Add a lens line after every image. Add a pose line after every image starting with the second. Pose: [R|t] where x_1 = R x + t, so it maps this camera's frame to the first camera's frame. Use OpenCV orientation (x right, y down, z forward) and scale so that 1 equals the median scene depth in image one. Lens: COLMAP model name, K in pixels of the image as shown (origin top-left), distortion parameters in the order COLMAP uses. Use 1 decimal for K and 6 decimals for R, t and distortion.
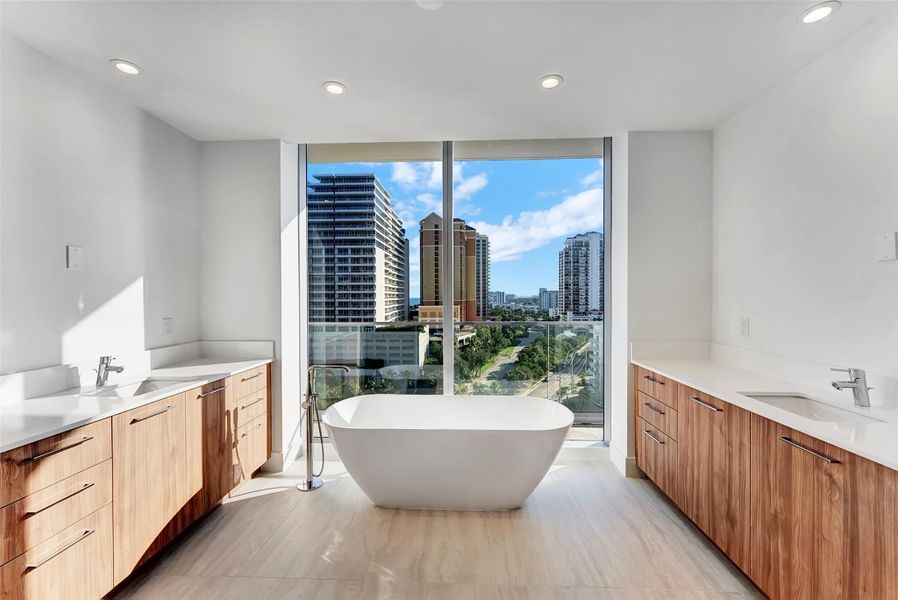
lens RADIAL K [[367.5, 0, 449.0], [0, 367.5, 300.0], [0, 0, 1]] dist [0.000880, -0.000049]
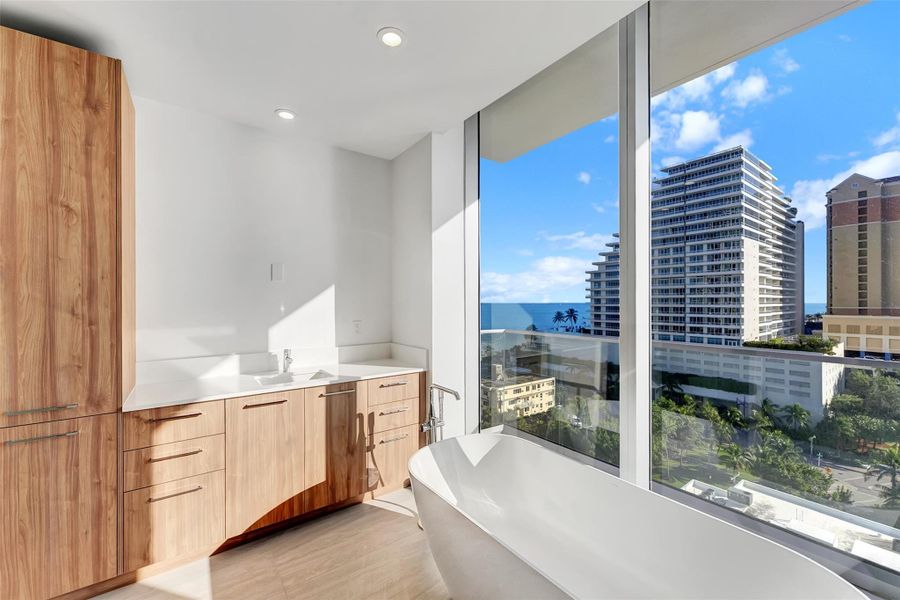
lens RADIAL K [[365.8, 0, 454.6], [0, 365.8, 301.0], [0, 0, 1]] dist [0.000329, 0.000095]
pose [[0.625923, 0.001382, -0.779884, 0.337302], [-0.009006, 0.999945, -0.005456, -0.008986], [0.779833, 0.010438, 0.625900, 0.536380]]
